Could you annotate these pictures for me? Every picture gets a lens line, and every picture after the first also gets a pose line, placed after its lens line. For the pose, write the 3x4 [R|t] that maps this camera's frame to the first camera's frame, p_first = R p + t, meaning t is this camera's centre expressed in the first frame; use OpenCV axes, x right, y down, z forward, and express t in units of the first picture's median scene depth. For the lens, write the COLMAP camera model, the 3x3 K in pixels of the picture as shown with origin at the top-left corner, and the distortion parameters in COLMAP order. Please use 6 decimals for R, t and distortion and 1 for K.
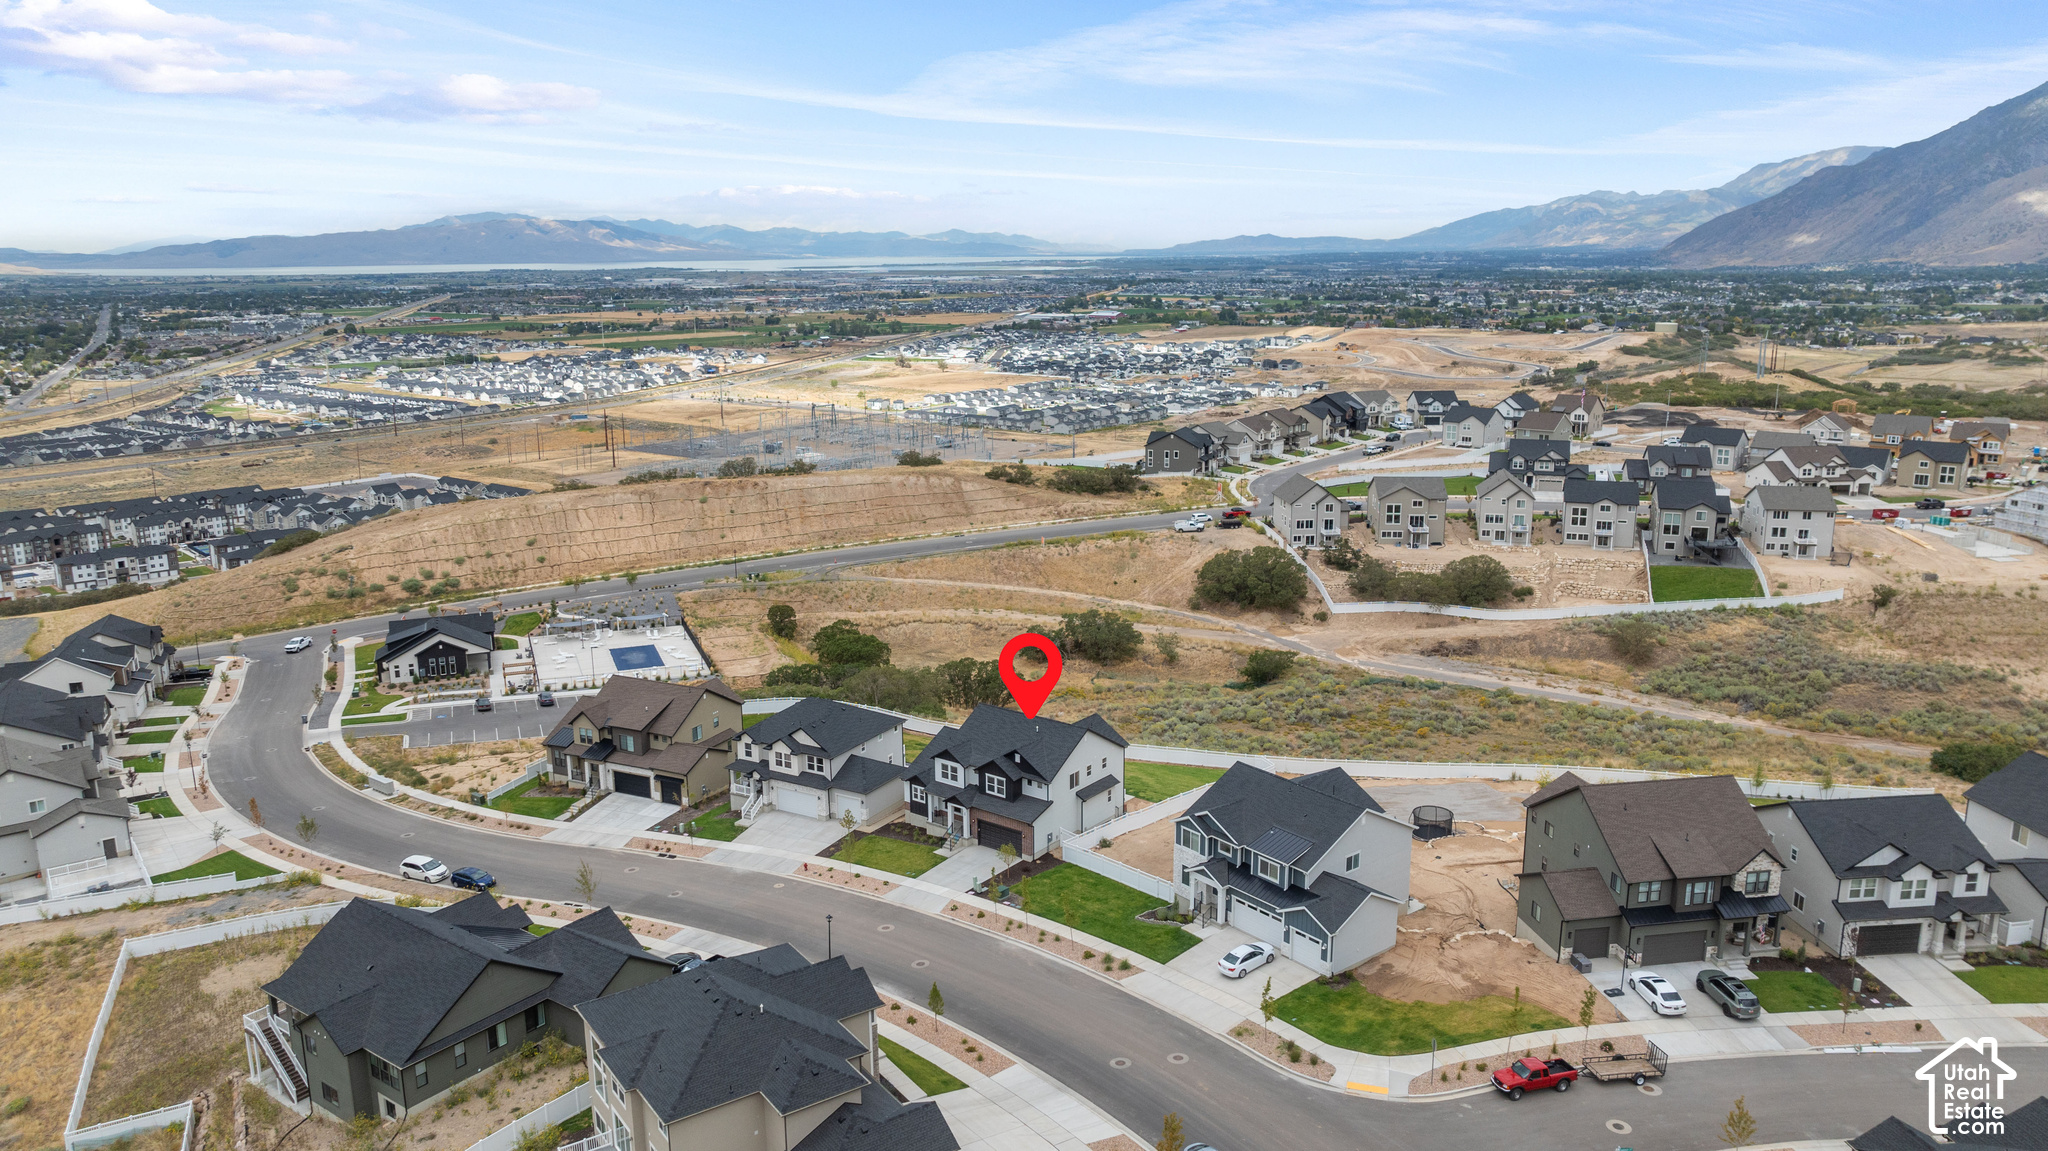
lens RADIAL K [[1439.4, 0, 1027.6], [0, 1439.4, 576.4], [0, 0, 1]] dist [-0.031054, 0.025450]
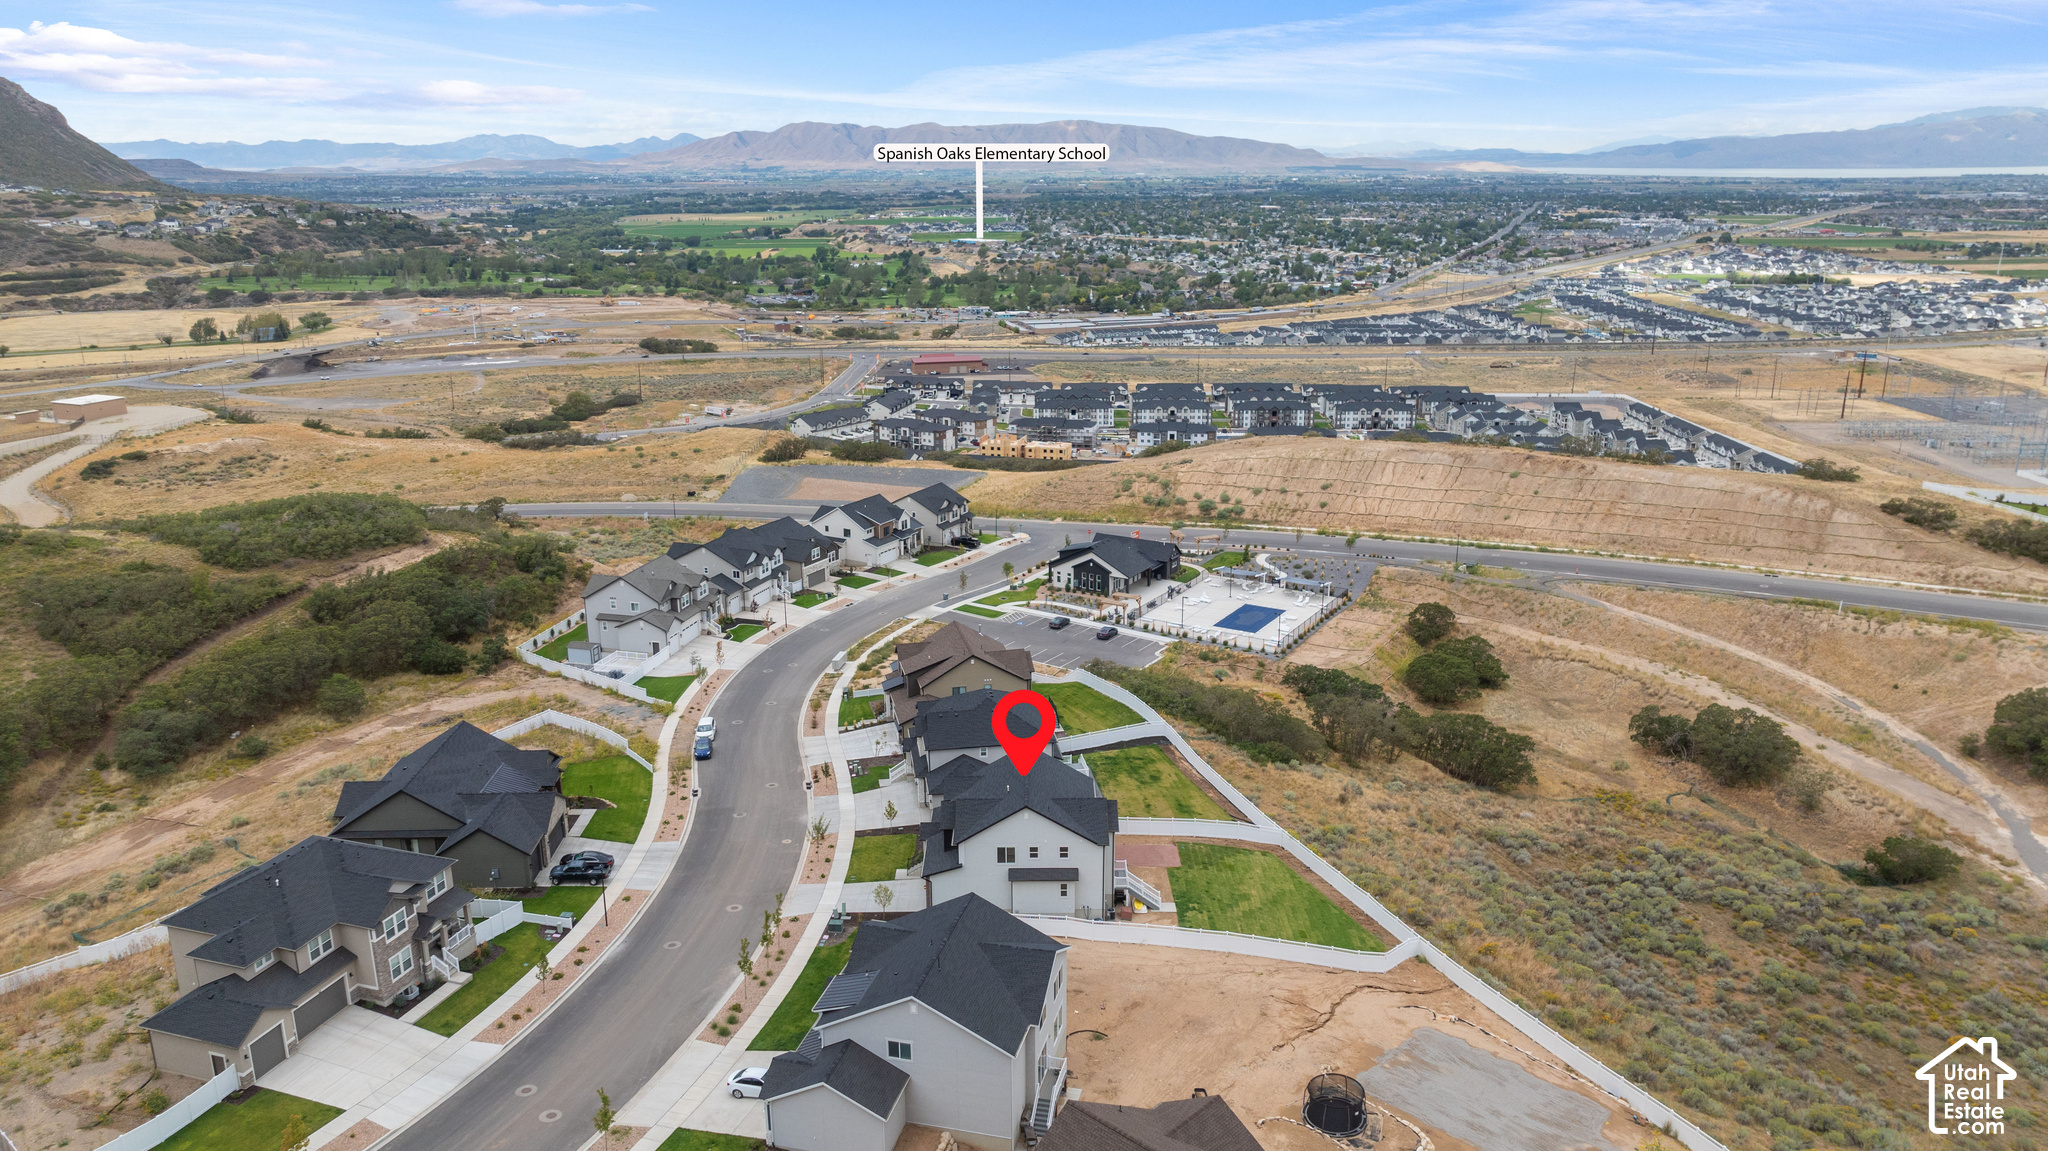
lens RADIAL K [[1439.4, 0, 1028.3], [0, 1439.4, 589.6], [0, 0, 1]] dist [-0.031054, 0.025450]
pose [[0.607277, 0.232704, -0.759646, 0.328472], [-0.176010, 0.971790, 0.156985, -0.078386], [0.774748, 0.038371, 0.631104, 0.208231]]
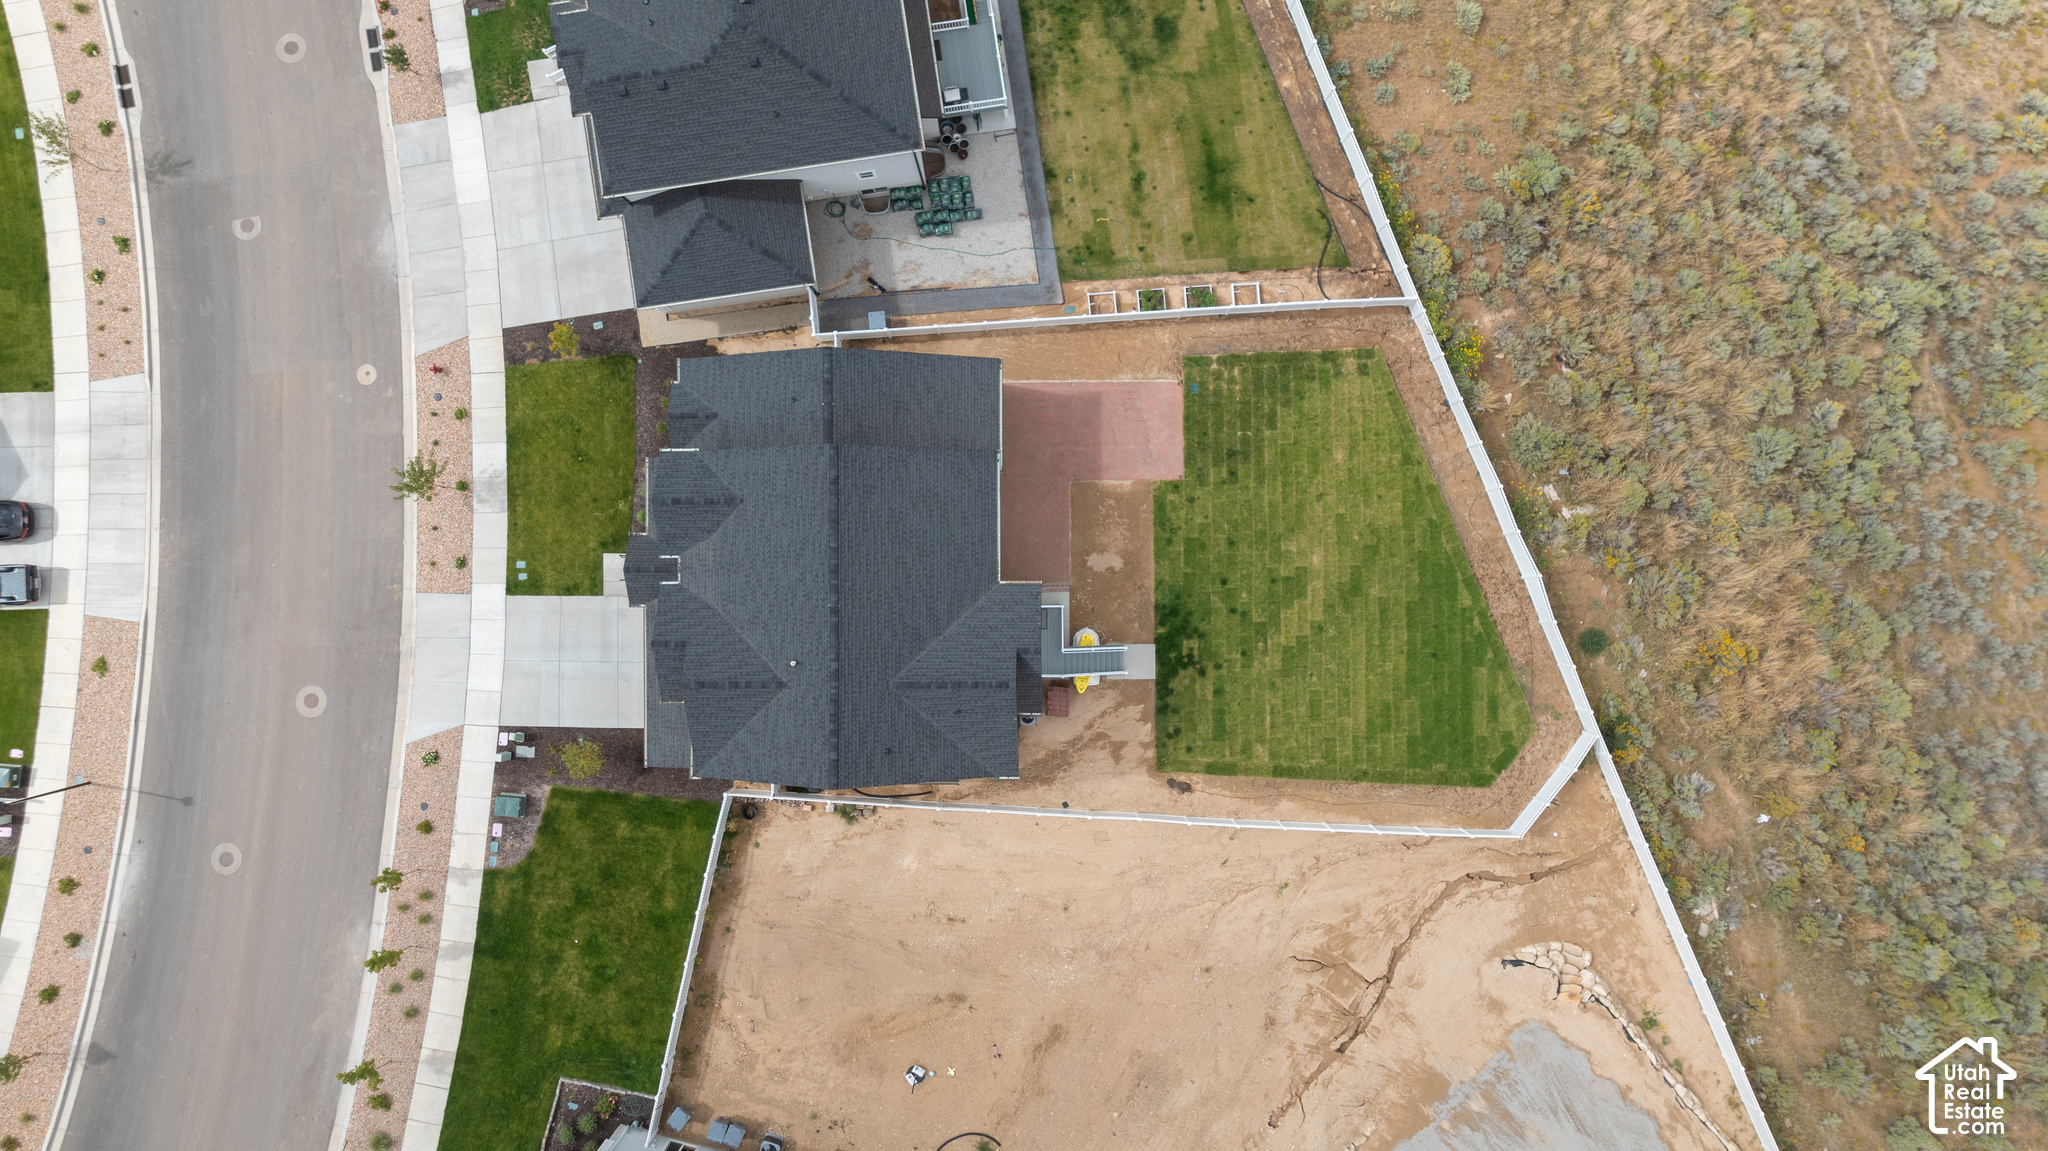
lens RADIAL K [[1439.4, 0, 1024.4], [0, 1439.4, 582.5], [0, 0, 1]] dist [-0.031054, 0.025450]
pose [[0.611530, 0.791211, 0.004101, 0.012986], [-0.171218, 0.127271, 0.976978, -0.146089], [0.772474, -0.598153, 0.213300, 0.473582]]
